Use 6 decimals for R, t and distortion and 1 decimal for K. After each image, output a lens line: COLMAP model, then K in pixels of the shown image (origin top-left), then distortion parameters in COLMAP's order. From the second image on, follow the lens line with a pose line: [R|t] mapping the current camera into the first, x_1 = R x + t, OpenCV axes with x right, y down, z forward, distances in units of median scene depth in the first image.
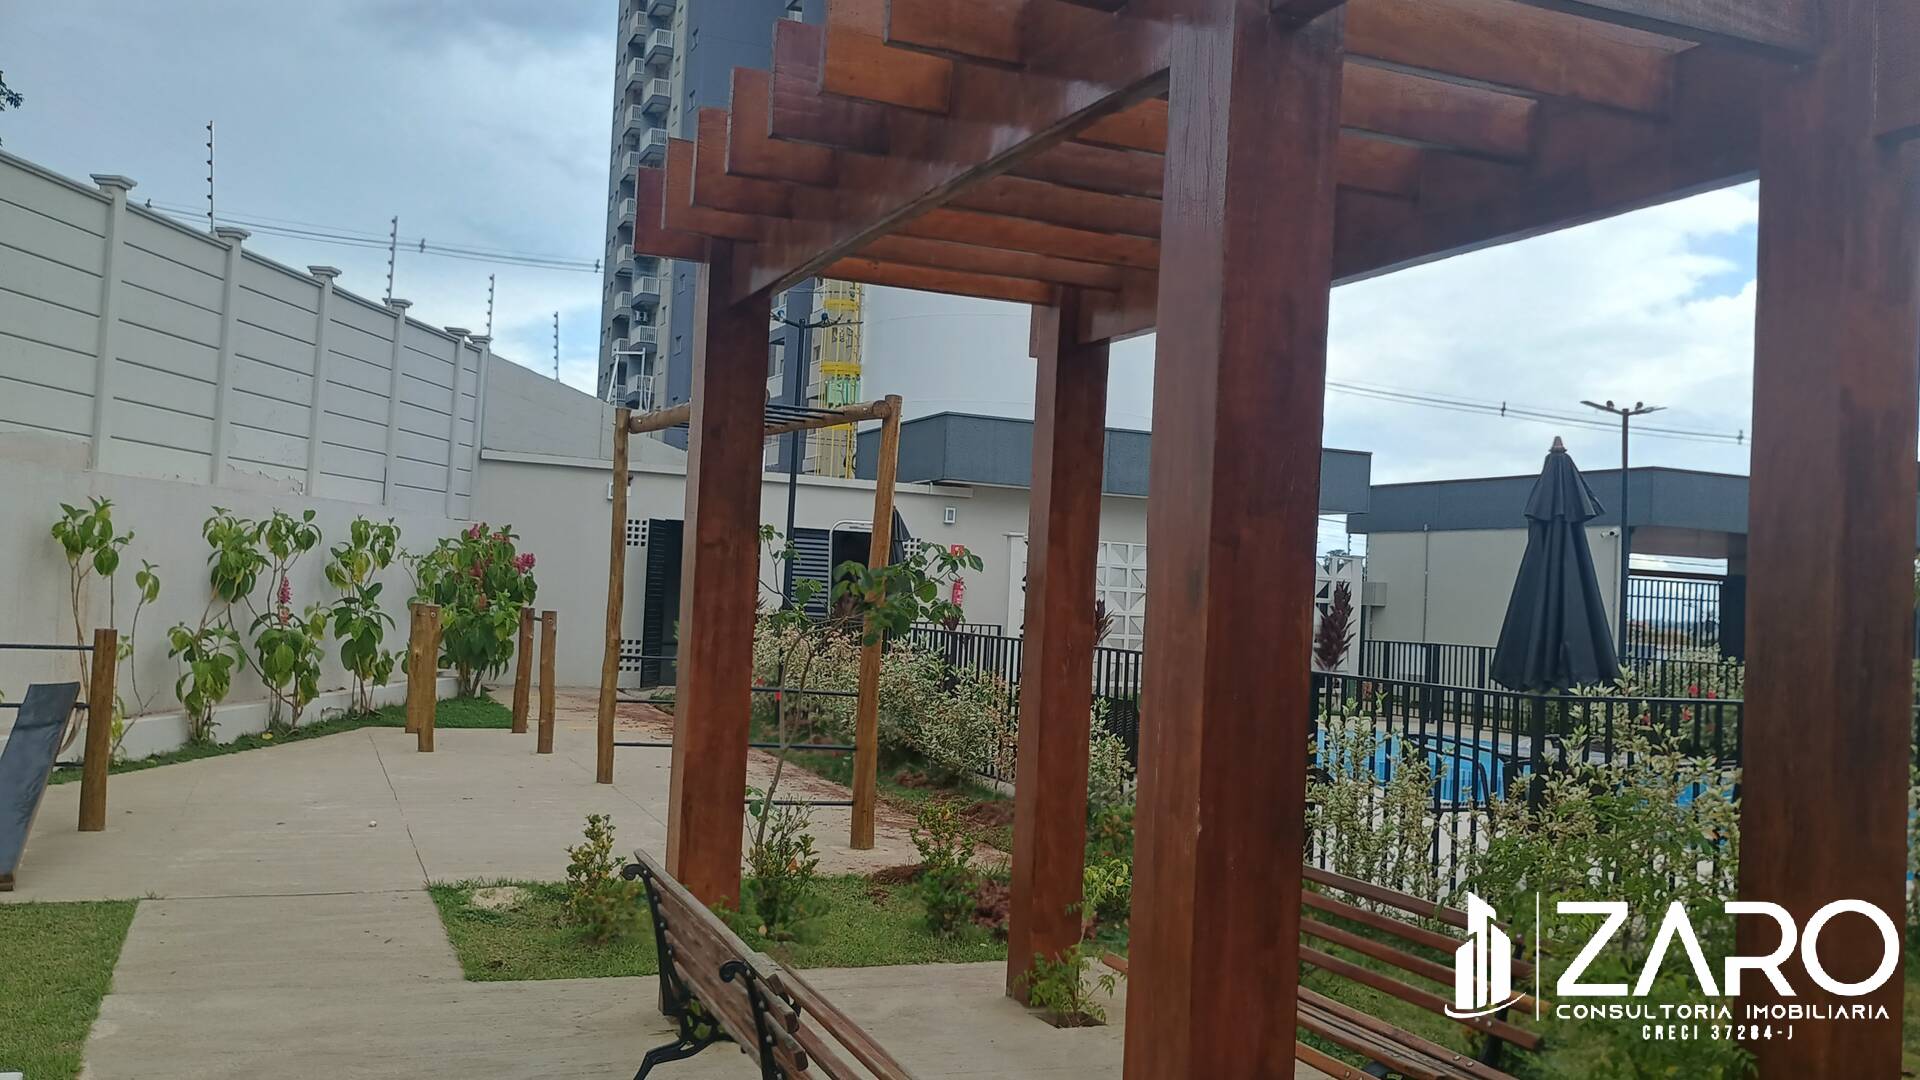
lens RADIAL K [[1677.3, 0, 965.5], [0, 1677.3, 538.1], [0, 0, 1]] dist [0.057103, -0.073052]
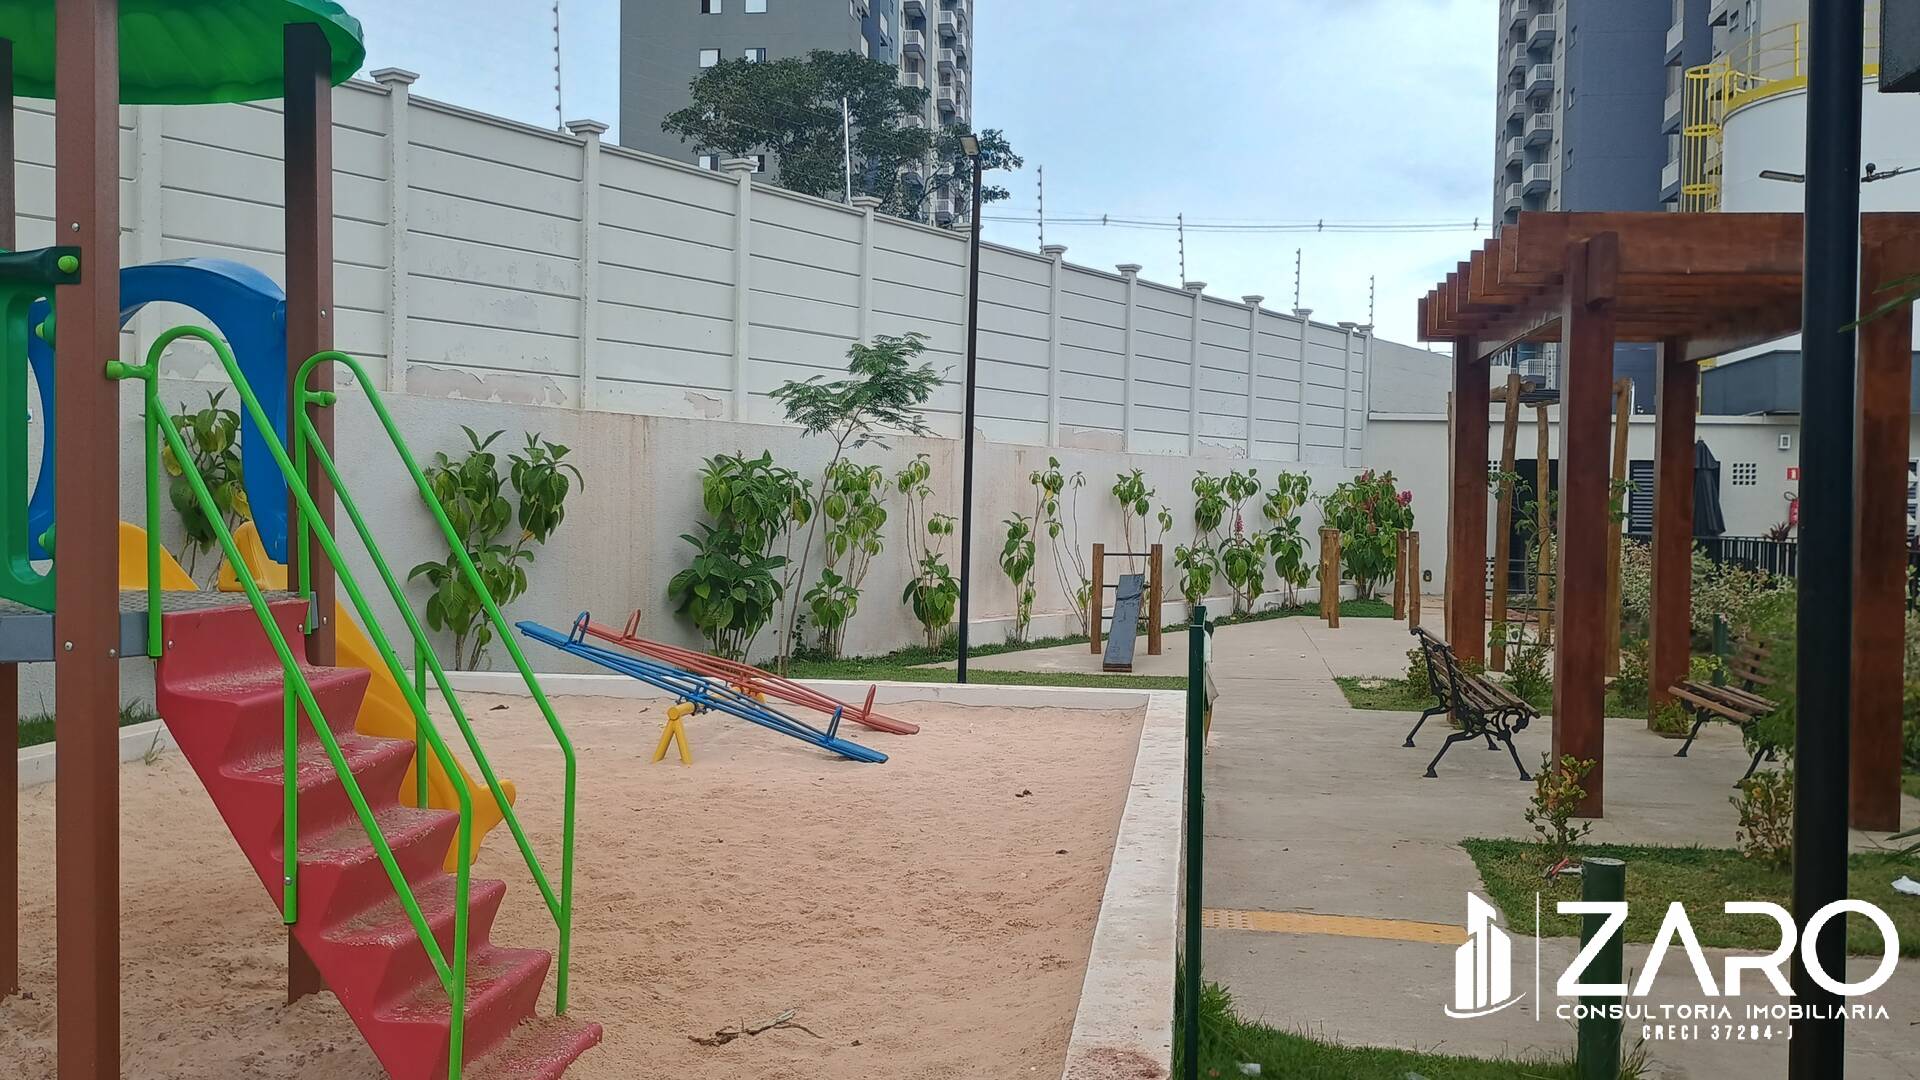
lens RADIAL K [[1677.3, 0, 965.5], [0, 1677.3, 538.1], [0, 0, 1]] dist [0.057103, -0.073052]
pose [[0.863640, -0.026350, -0.503419, 0.135231], [0.045564, 0.998626, 0.025898, -0.005319], [0.502045, -0.045305, 0.863654, -0.402155]]
